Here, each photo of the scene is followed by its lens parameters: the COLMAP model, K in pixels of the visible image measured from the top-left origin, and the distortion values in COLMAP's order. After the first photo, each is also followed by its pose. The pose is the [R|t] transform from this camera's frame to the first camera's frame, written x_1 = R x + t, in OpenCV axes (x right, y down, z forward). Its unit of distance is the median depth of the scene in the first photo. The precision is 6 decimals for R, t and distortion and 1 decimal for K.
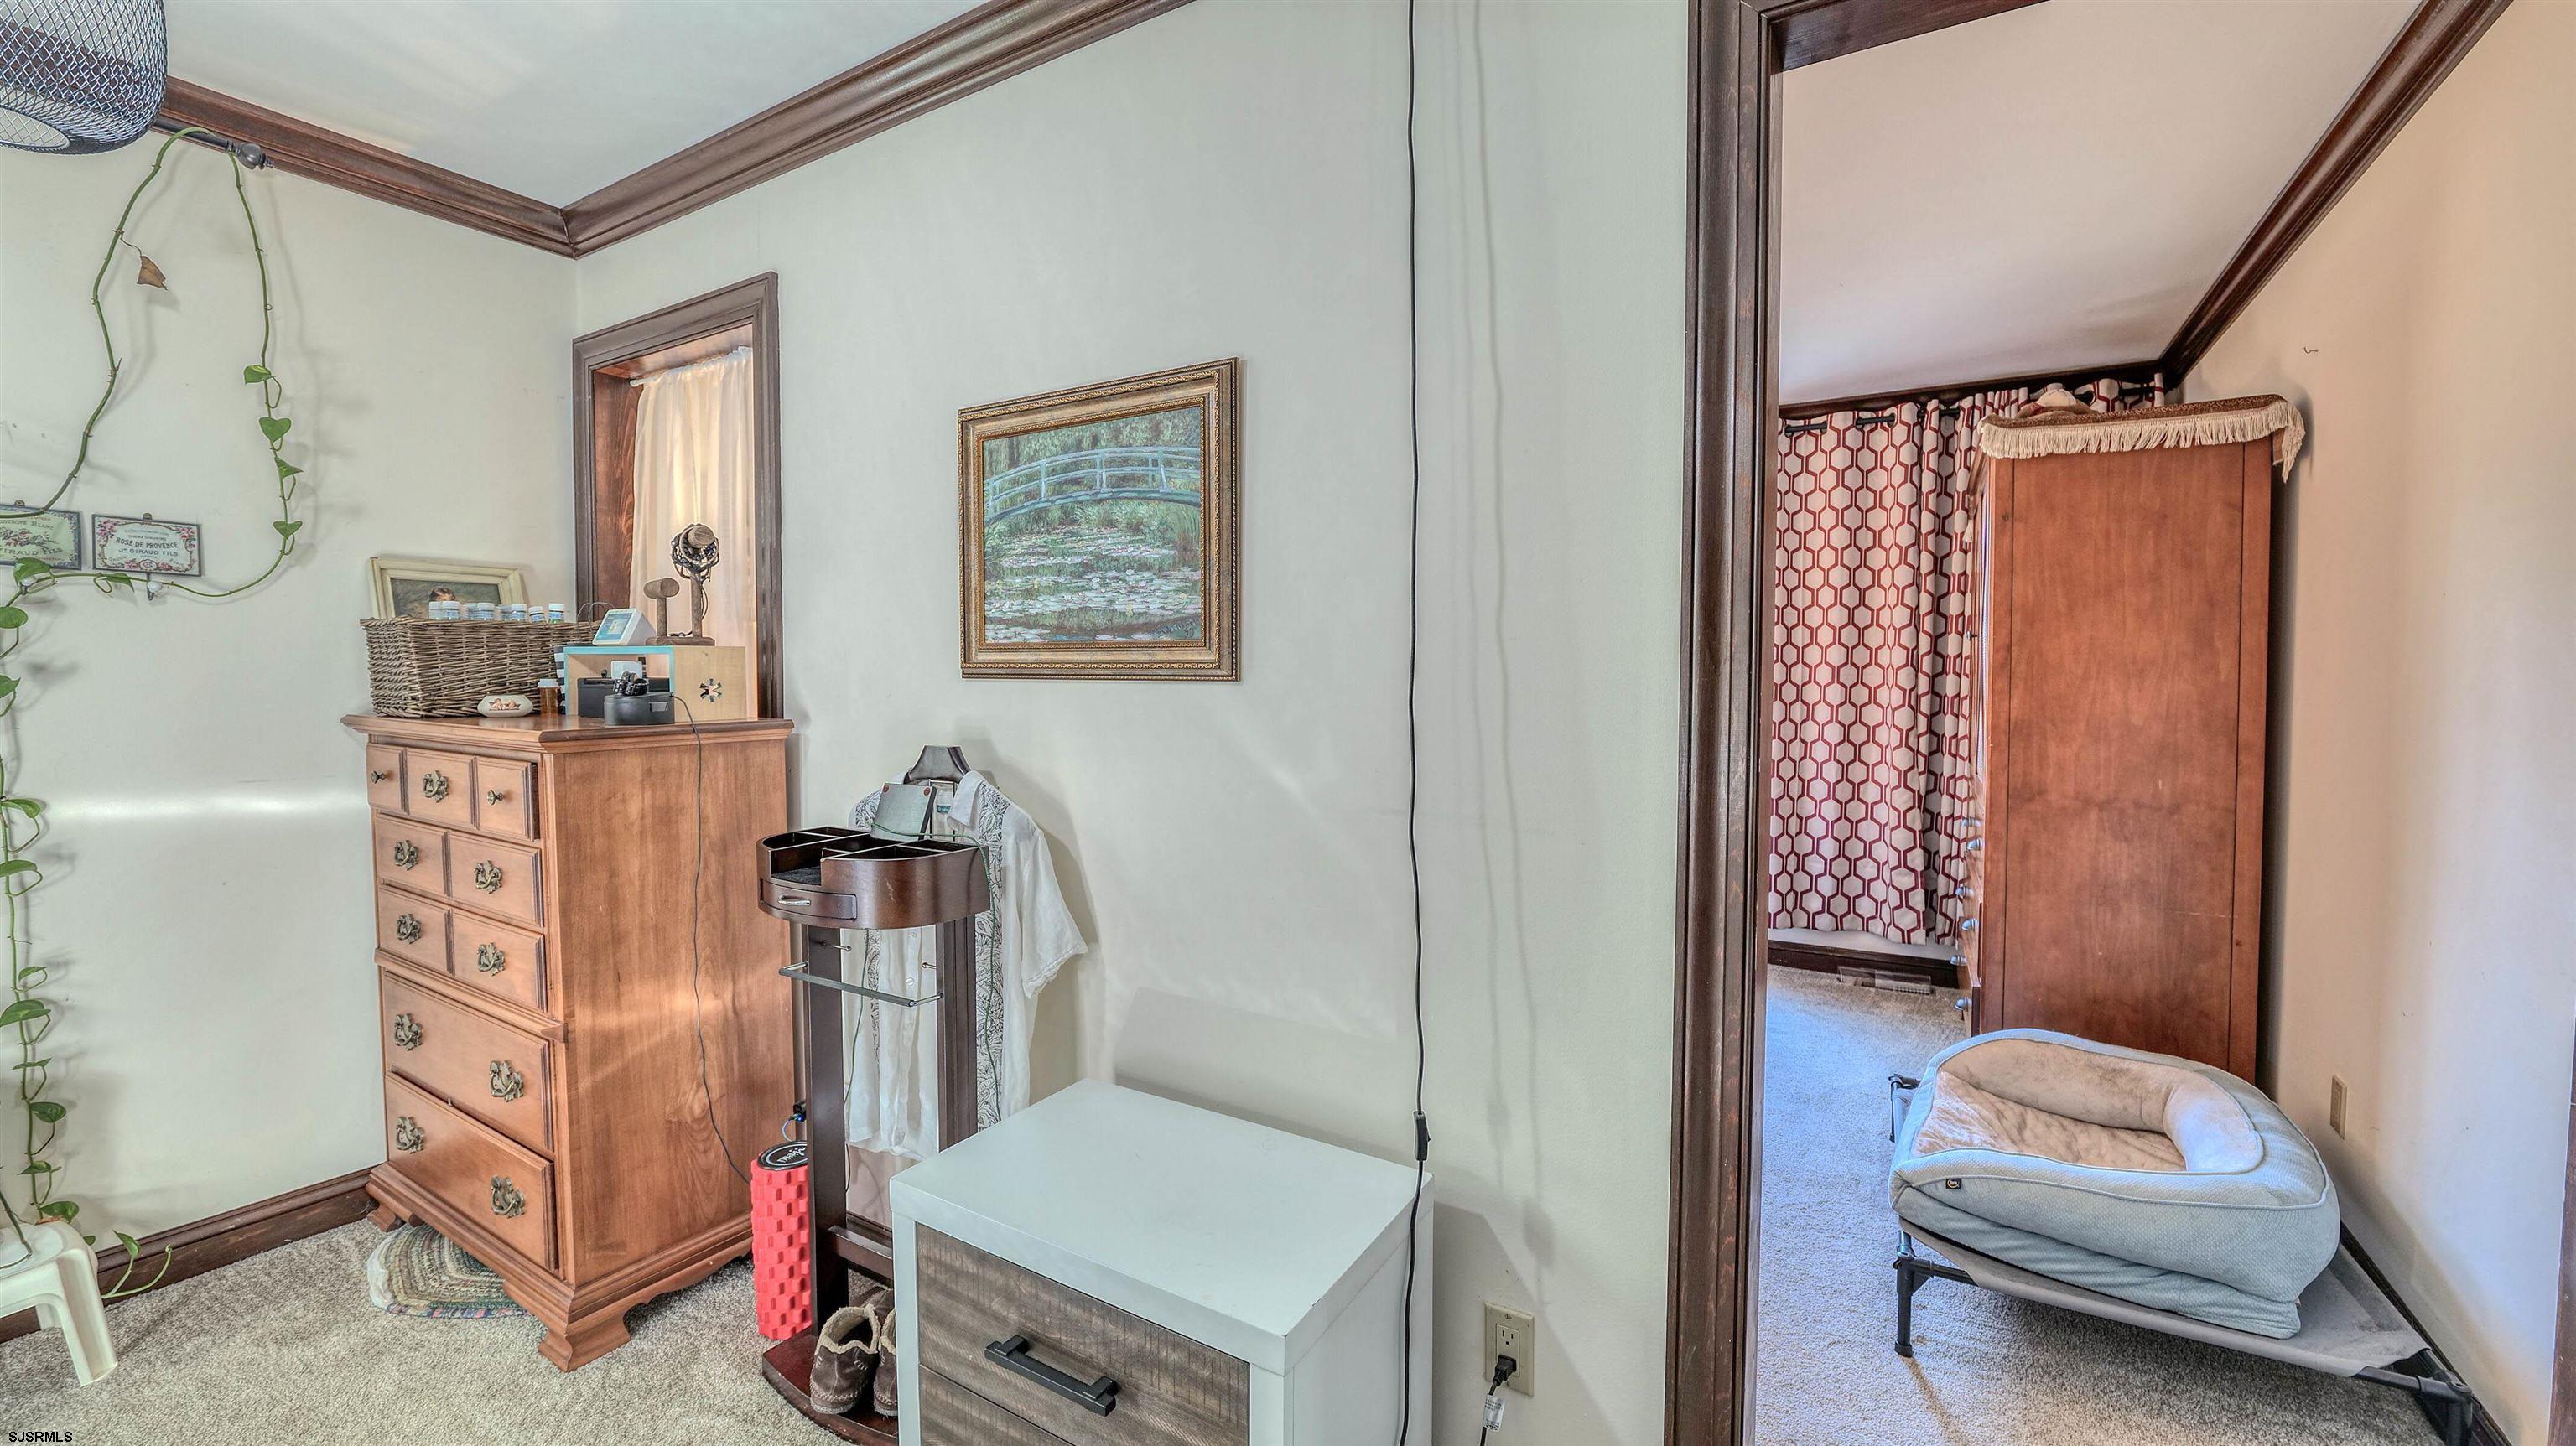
lens RADIAL K [[1045.3, 0, 1269.3], [0, 1045.3, 718.6], [0, 0, 1]] dist [-0.010332, 0.000770]
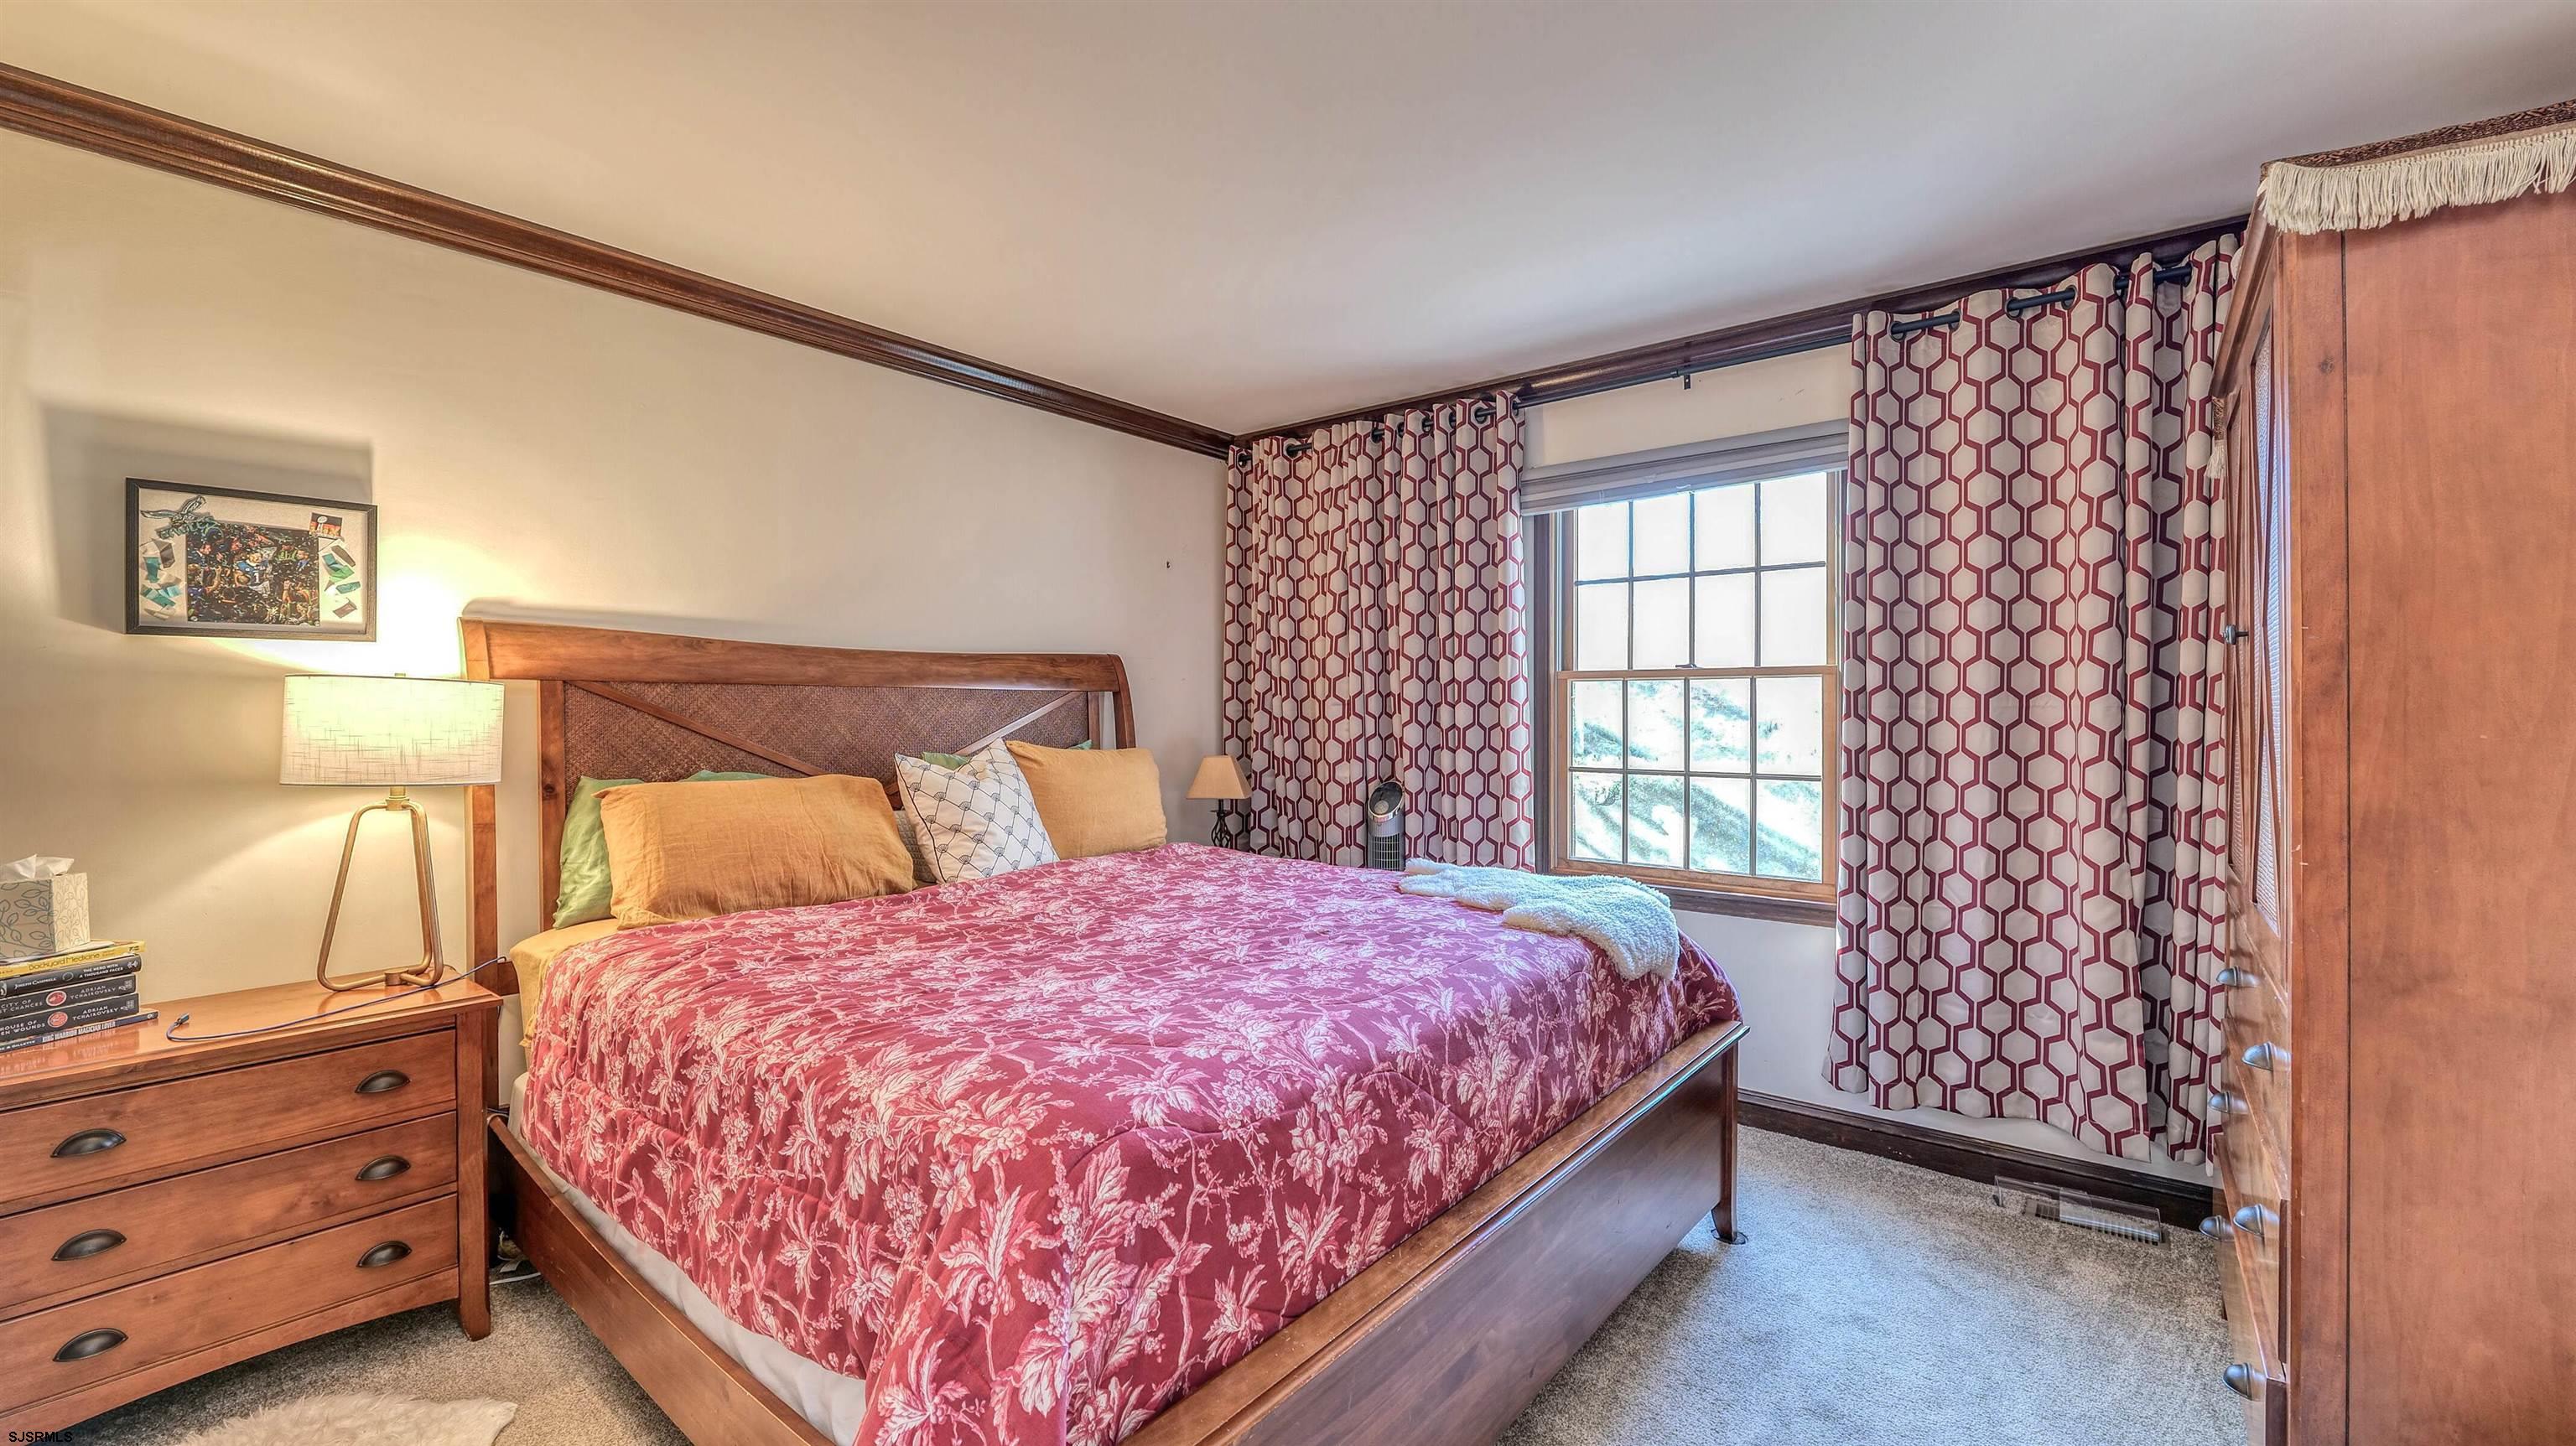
lens RADIAL K [[1045.3, 0, 1269.3], [0, 1045.3, 718.6], [0, 0, 1]] dist [-0.010332, 0.000770]
pose [[0.991106, -0.001926, -0.133058, 0.209486], [-0.002247, 0.999511, -0.031201, -0.015820], [0.133053, 0.031222, 0.990617, 0.335628]]
